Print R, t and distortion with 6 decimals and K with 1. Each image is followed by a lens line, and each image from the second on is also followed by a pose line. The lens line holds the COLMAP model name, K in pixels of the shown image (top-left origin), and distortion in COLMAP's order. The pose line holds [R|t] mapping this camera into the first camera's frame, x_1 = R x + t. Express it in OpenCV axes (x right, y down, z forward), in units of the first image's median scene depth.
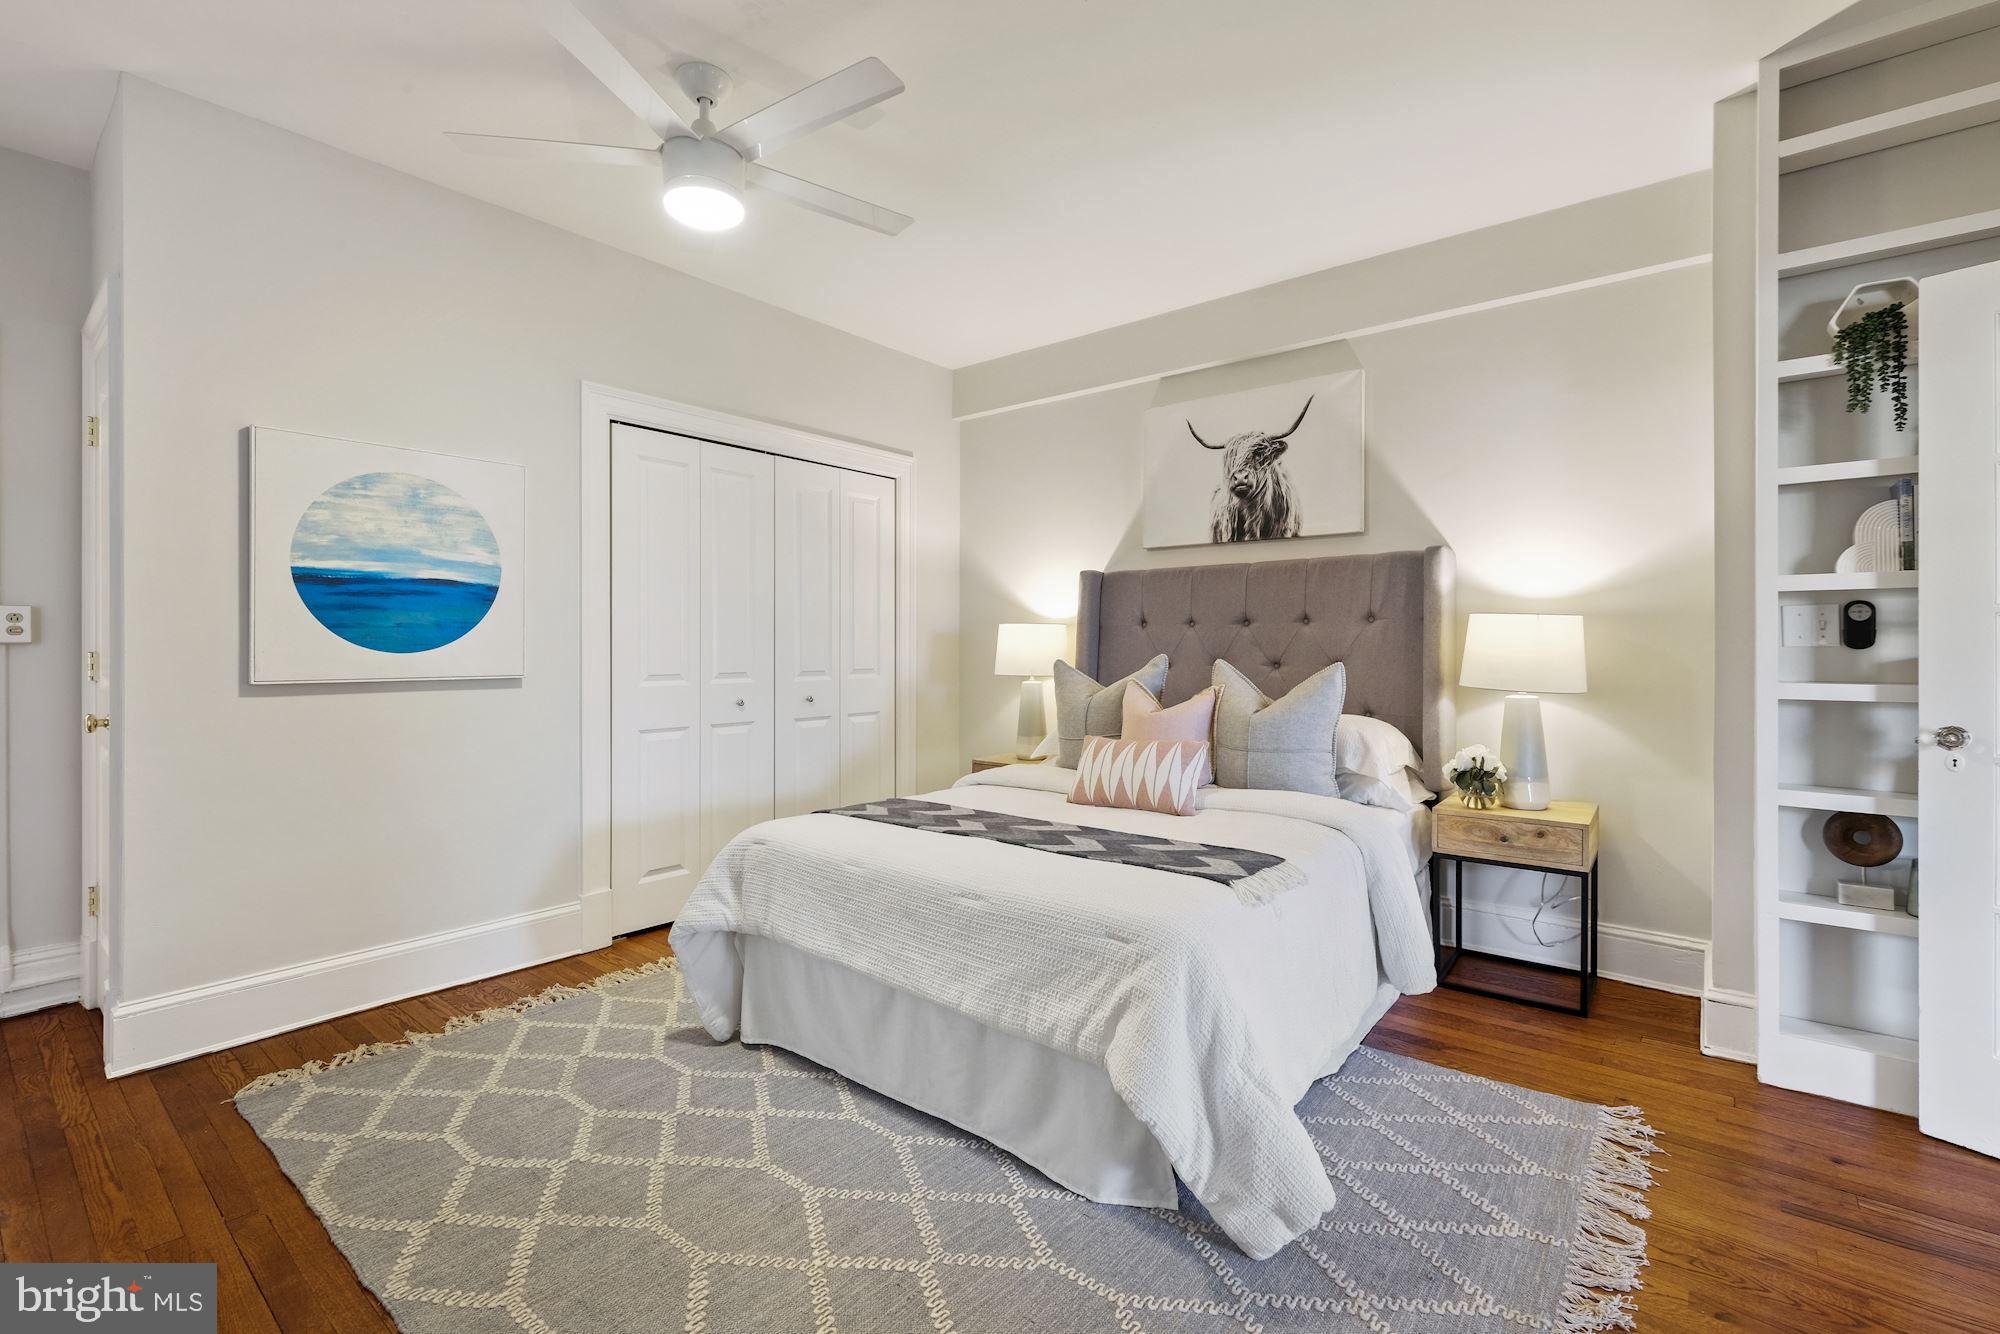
lens RADIAL K [[878.0, 0, 1003.3], [0, 878.0, 658.2], [0, 0, 1]] dist [-0.002435, -0.000524]
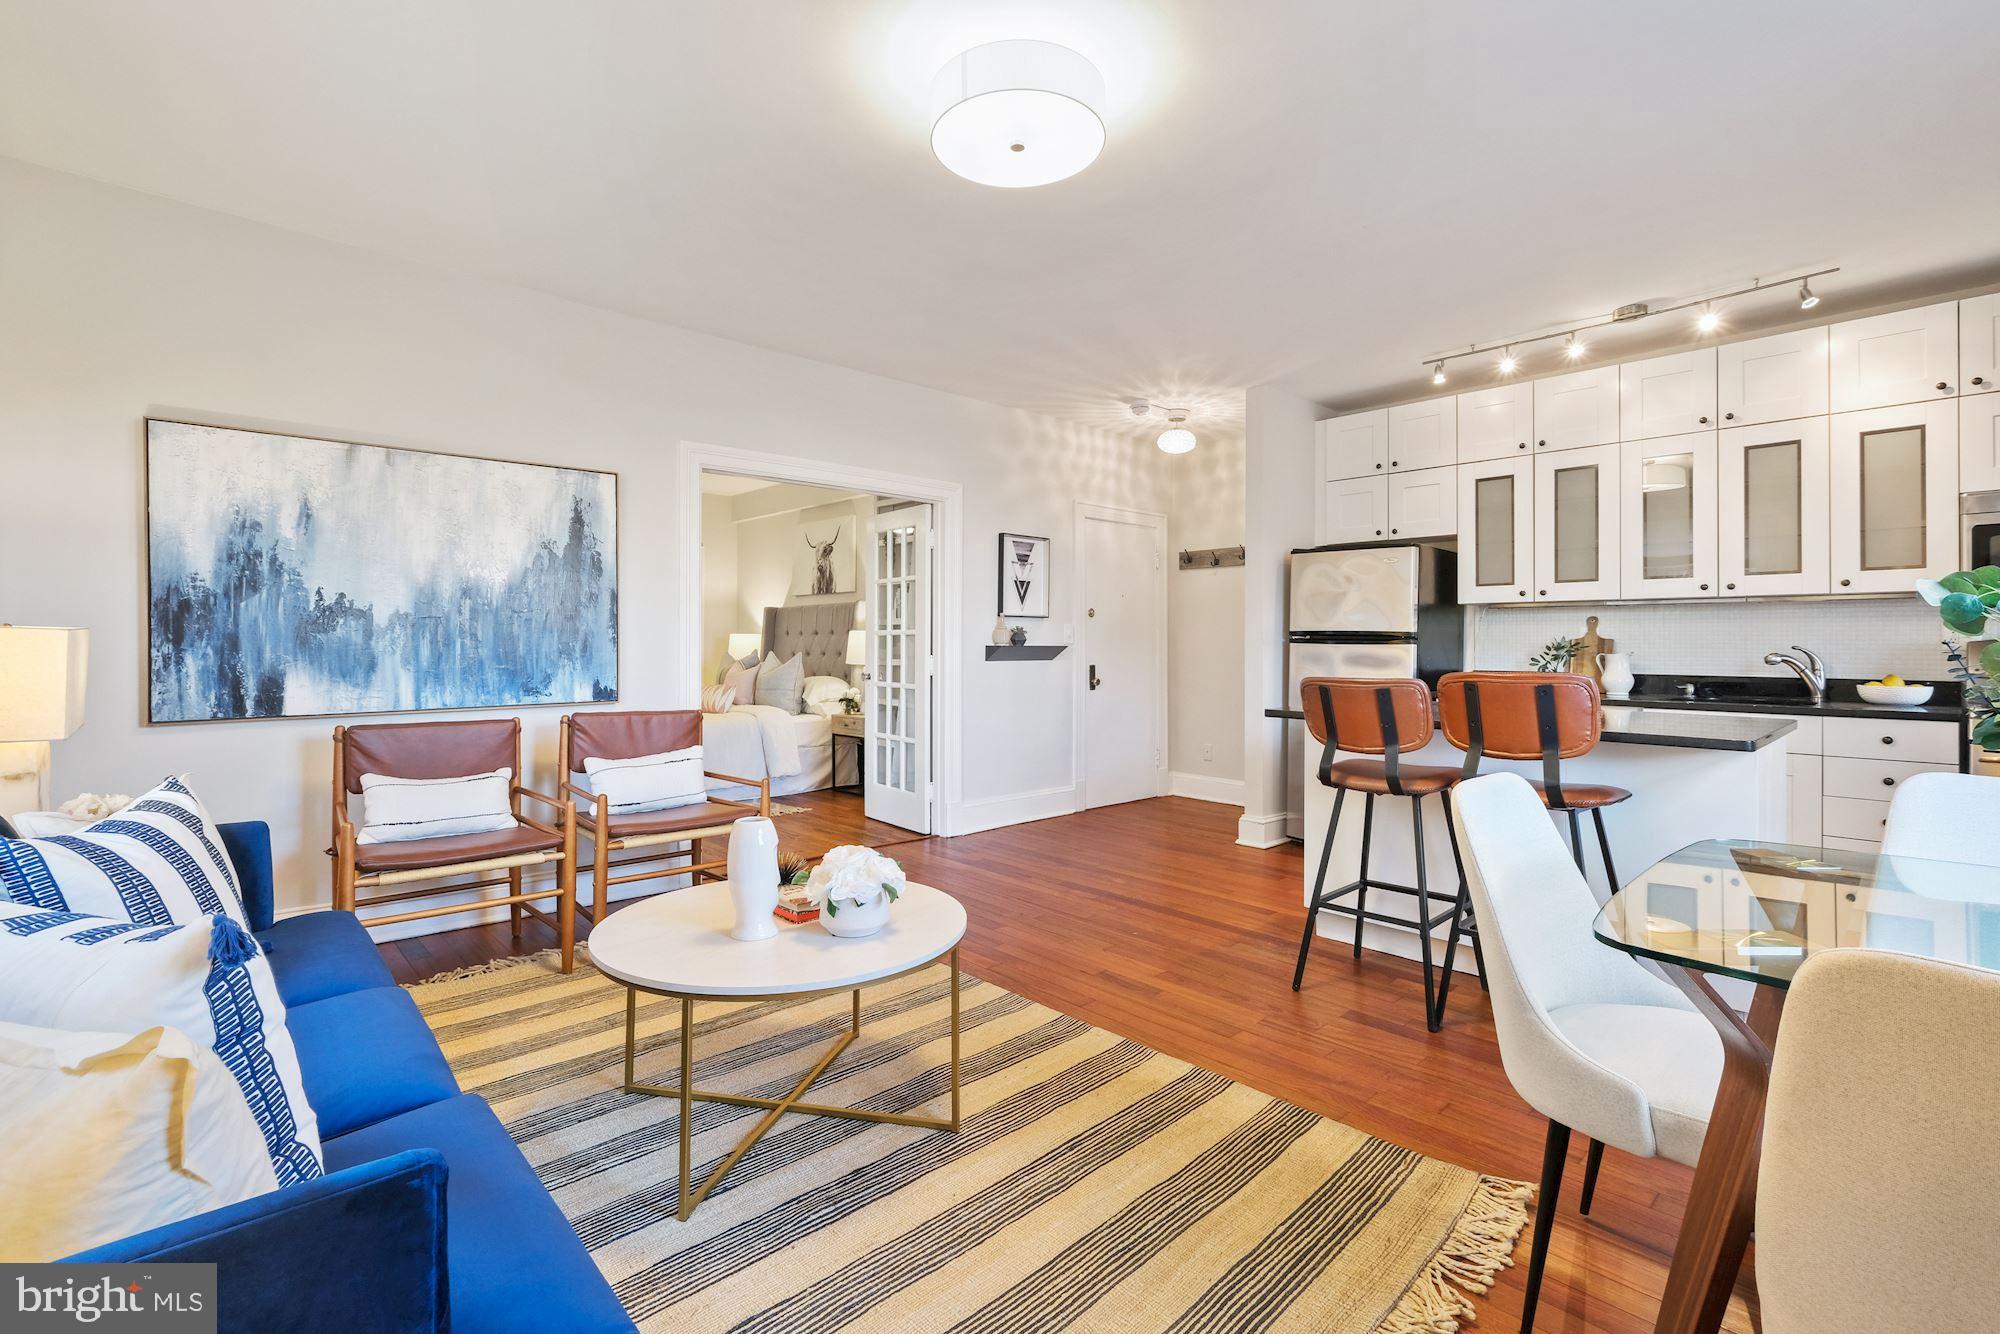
lens RADIAL K [[878.0, 0, 1013.3], [0, 878.0, 638.1], [0, 0, 1]] dist [-0.002435, -0.000524]
pose [[0.989952, 0.005480, -0.141300, 1.025077], [-0.007969, 0.999823, -0.017048, -0.000189], [0.141182, 0.018003, 0.989820, -0.970271]]
